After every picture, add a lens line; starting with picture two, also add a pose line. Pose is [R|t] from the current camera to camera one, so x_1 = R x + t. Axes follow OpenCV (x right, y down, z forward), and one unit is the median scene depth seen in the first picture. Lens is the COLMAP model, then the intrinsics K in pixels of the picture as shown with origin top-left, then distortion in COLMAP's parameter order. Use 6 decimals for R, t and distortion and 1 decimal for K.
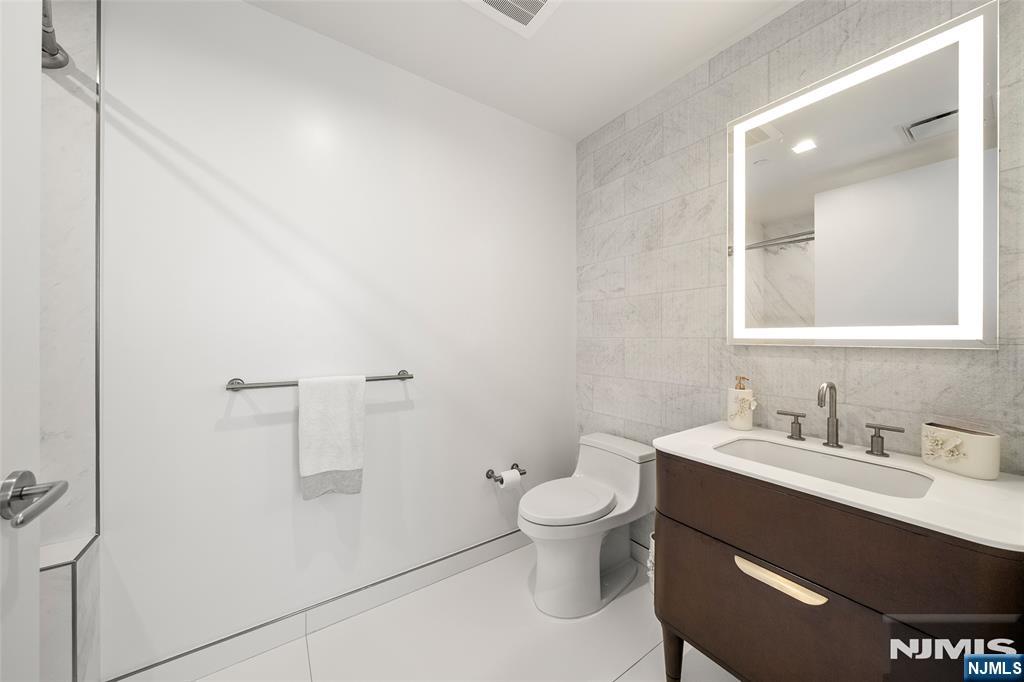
lens RADIAL K [[355.7, 0, 512.4], [0, 355.7, 339.0], [0, 0, 1]] dist [0.001234, 0.000094]
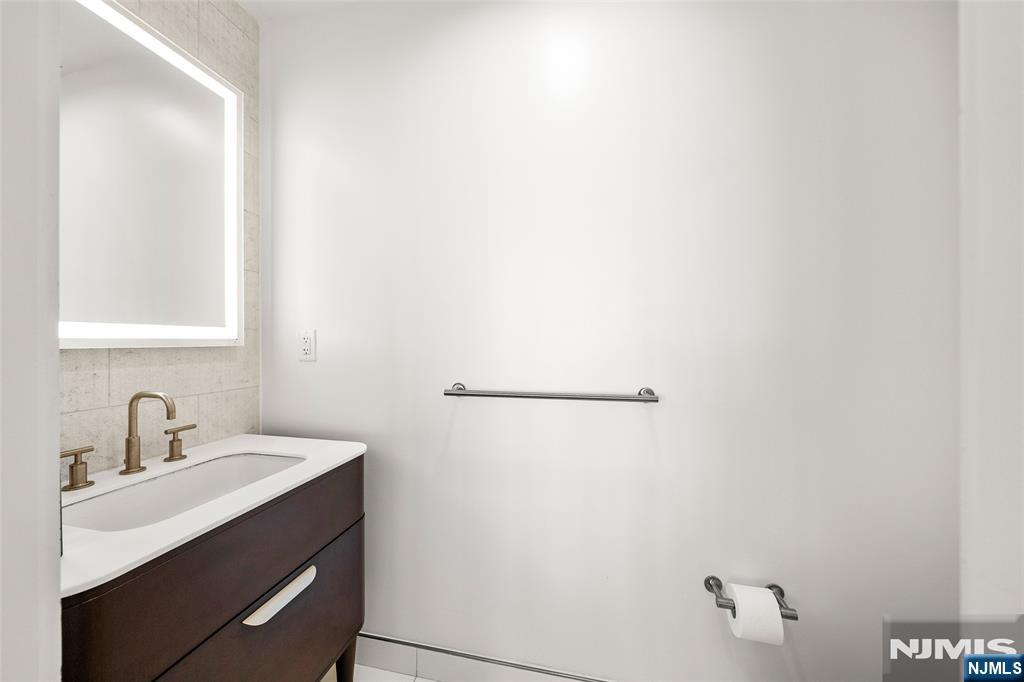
lens RADIAL K [[355.7, 0, 513.8], [0, 355.7, 338.7], [0, 0, 1]] dist [0.001234, 0.000094]
pose [[-0.684591, -0.005103, 0.728909, -0.292758], [-0.001818, 0.999984, 0.005293, -0.006289], [-0.728925, 0.002298, -0.684590, 0.990056]]
